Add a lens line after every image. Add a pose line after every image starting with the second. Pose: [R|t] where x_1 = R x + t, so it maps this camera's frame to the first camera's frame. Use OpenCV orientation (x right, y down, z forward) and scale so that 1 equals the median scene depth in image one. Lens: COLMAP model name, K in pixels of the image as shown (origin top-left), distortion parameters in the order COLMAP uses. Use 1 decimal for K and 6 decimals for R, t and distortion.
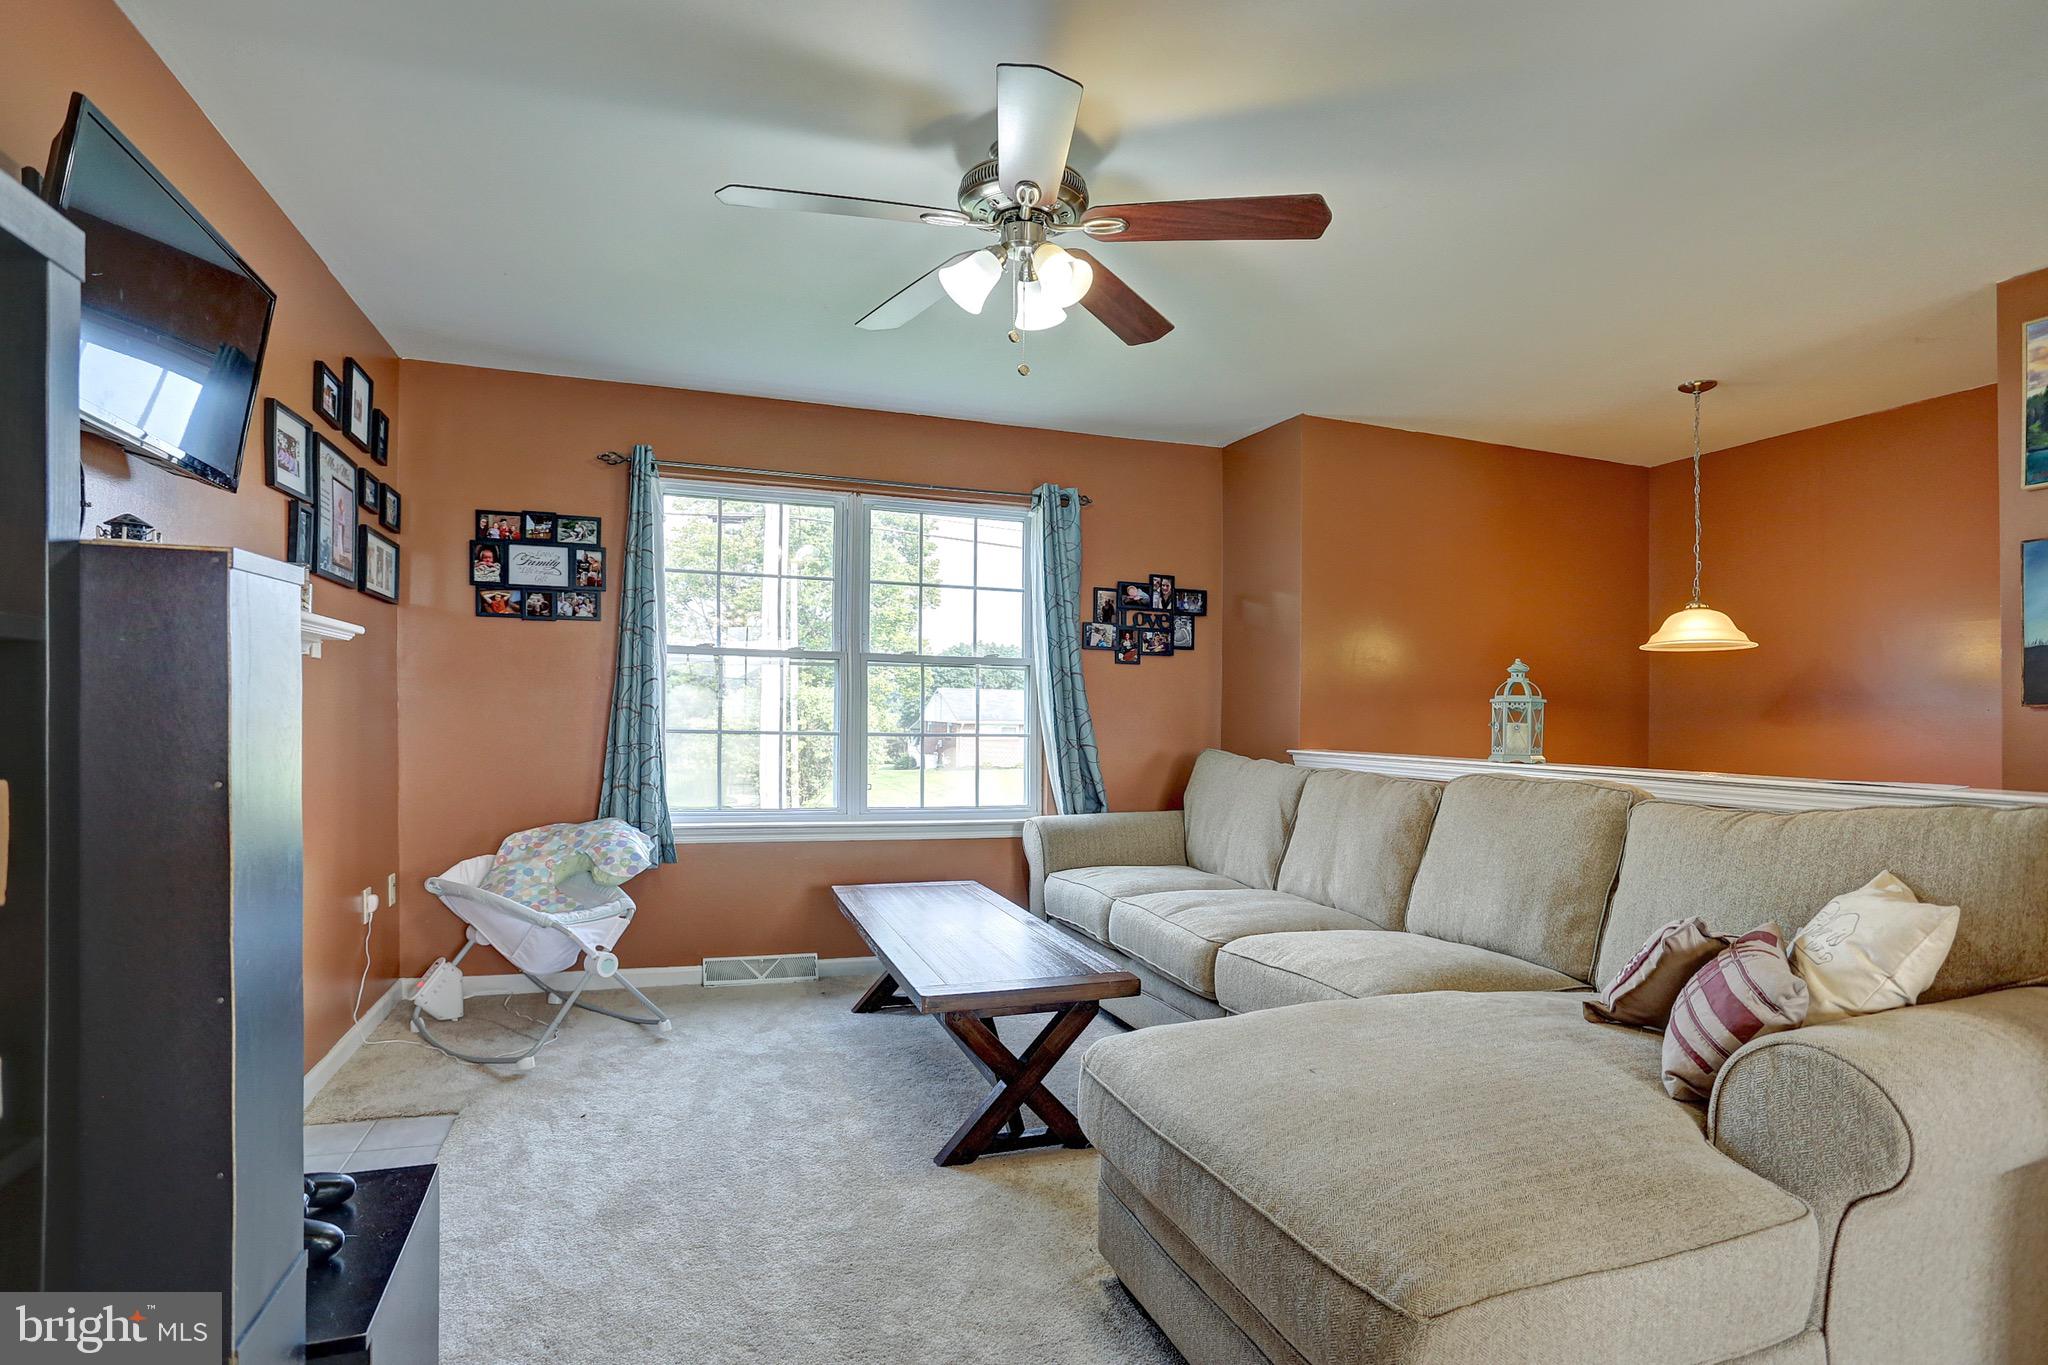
lens RADIAL K [[1018.6, 0, 1008.0], [0, 1018.6, 684.4], [0, 0, 1]] dist [-0.036335, 0.020973]
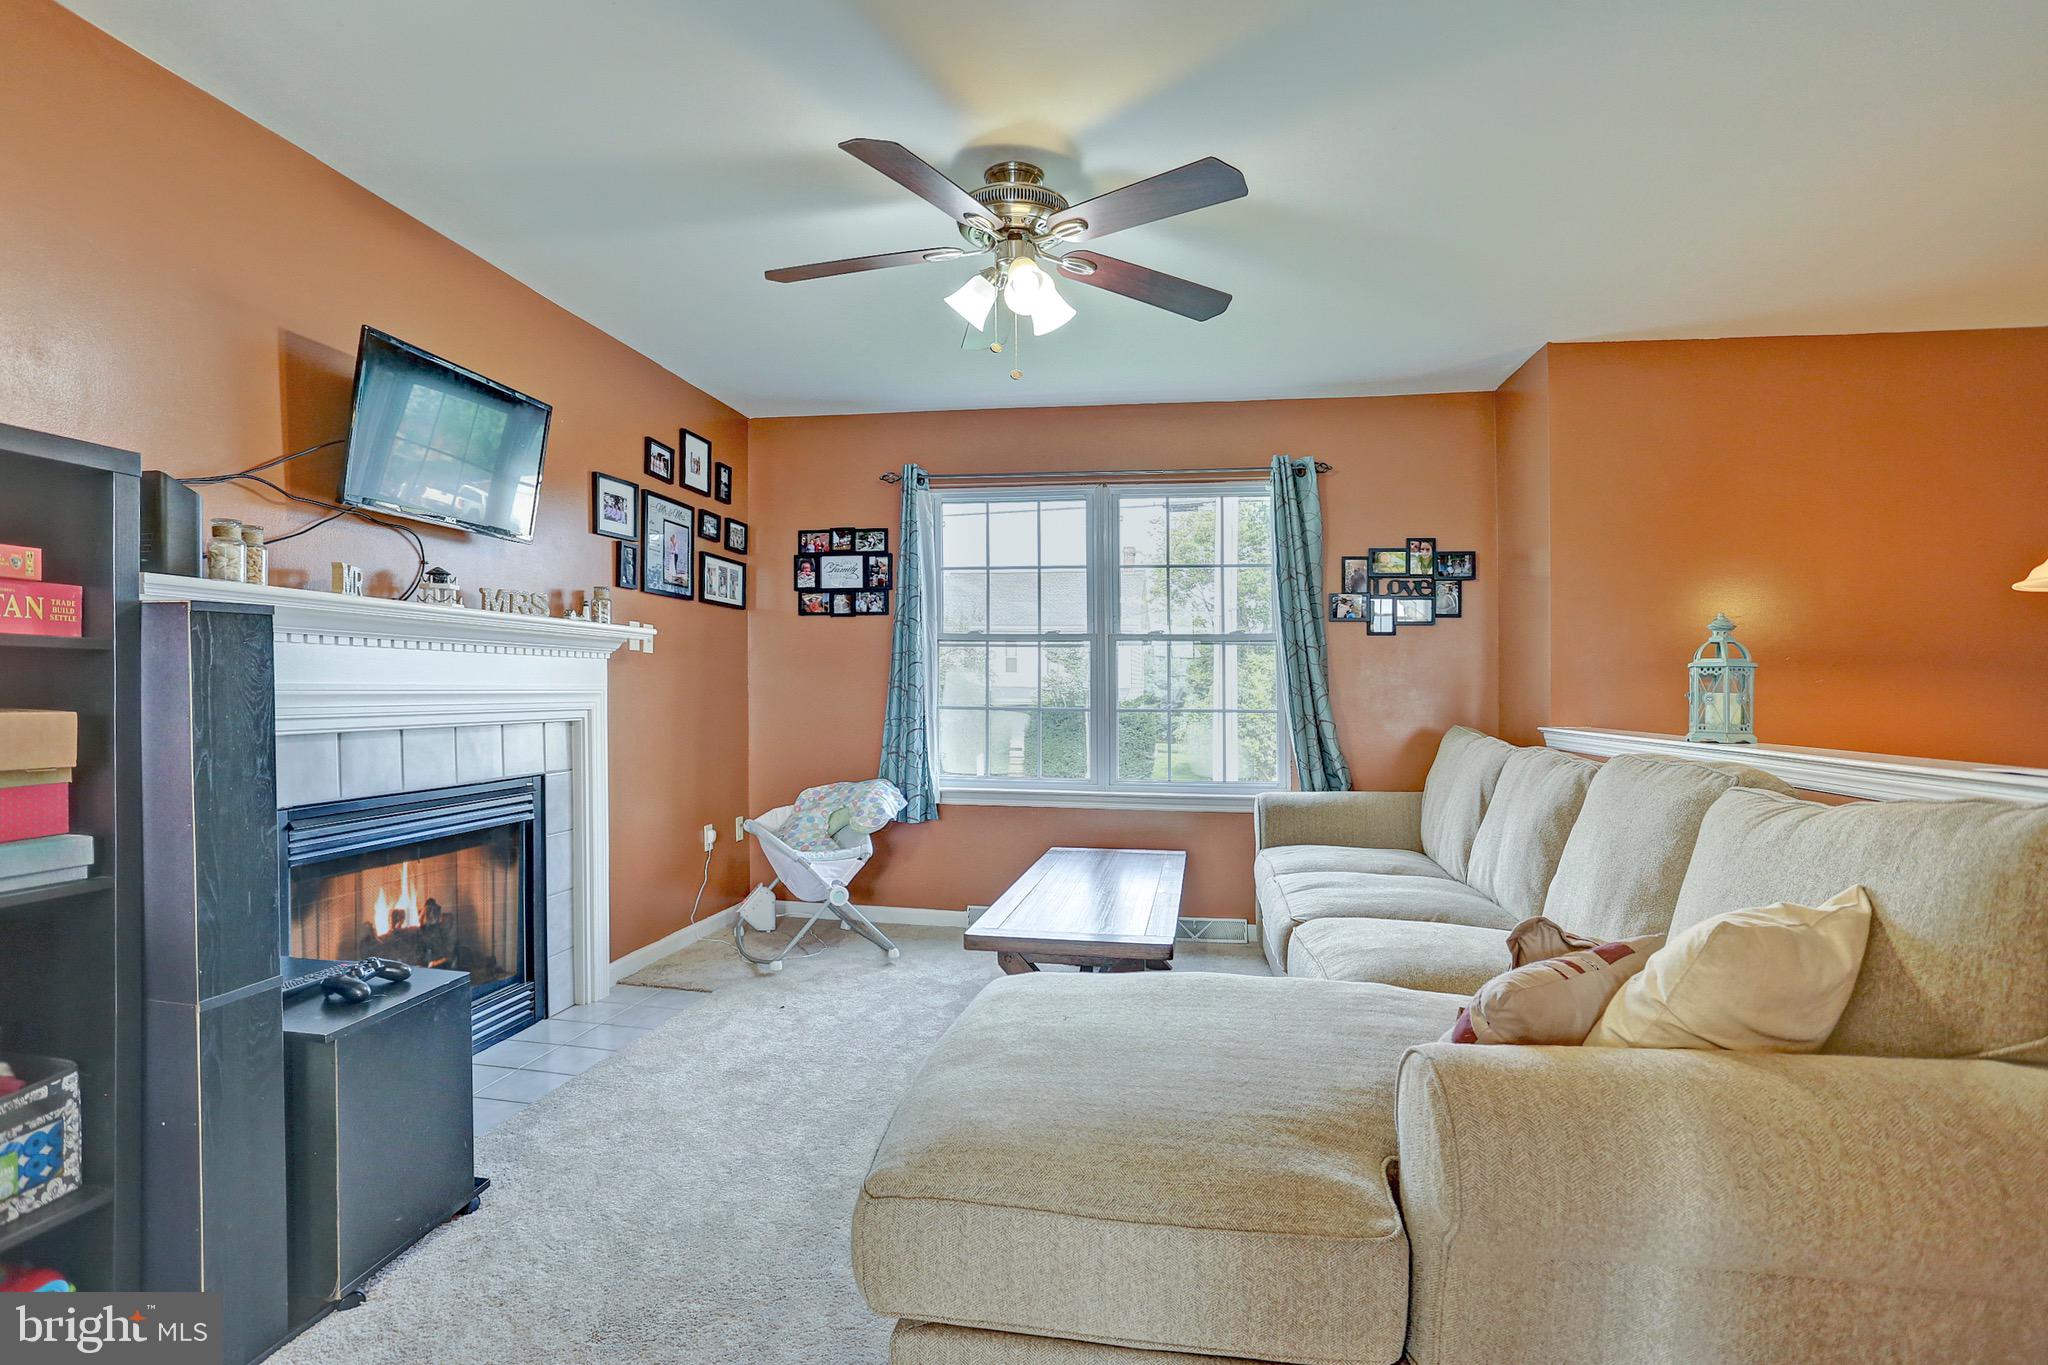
lens RADIAL K [[1018.6, 0, 1010.7], [0, 1018.6, 664.8], [0, 0, 1]] dist [-0.036335, 0.020973]
pose [[0.875150, -0.020046, -0.483437, 0.648995], [0.018993, 0.999795, -0.007075, 0.016345], [0.483480, -0.002991, 0.875350, 0.036691]]
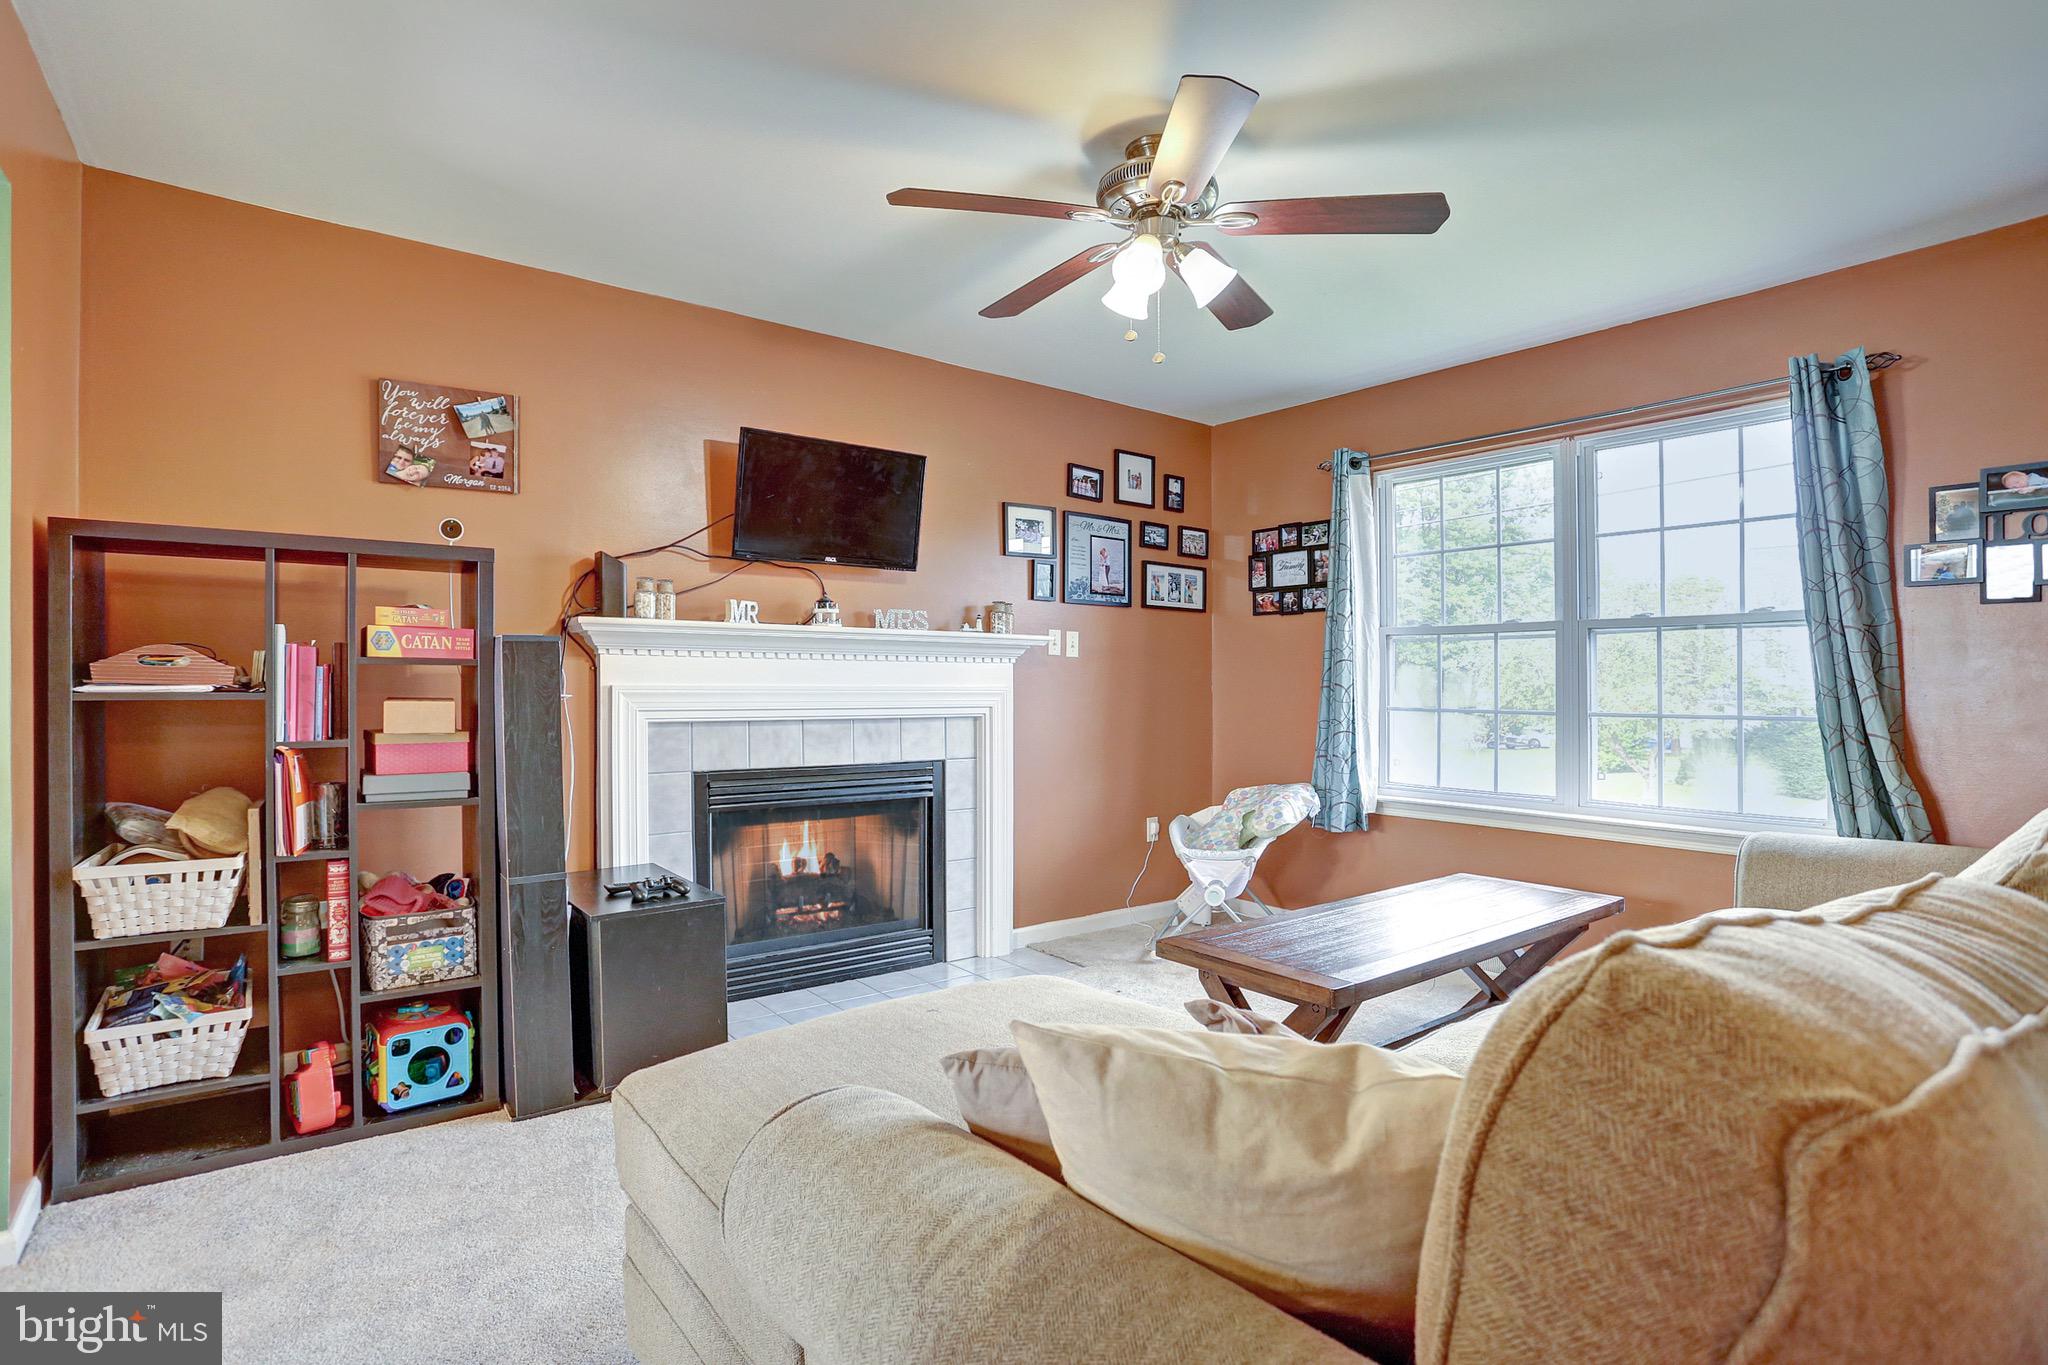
lens RADIAL K [[1018.6, 0, 1036.1], [0, 1018.6, 678.2], [0, 0, 1]] dist [-0.036335, 0.020973]
pose [[0.345793, -0.021175, -0.938072, 1.158449], [0.028046, 0.999532, -0.012224, 0.037191], [0.937892, -0.022082, 0.346225, 0.632536]]
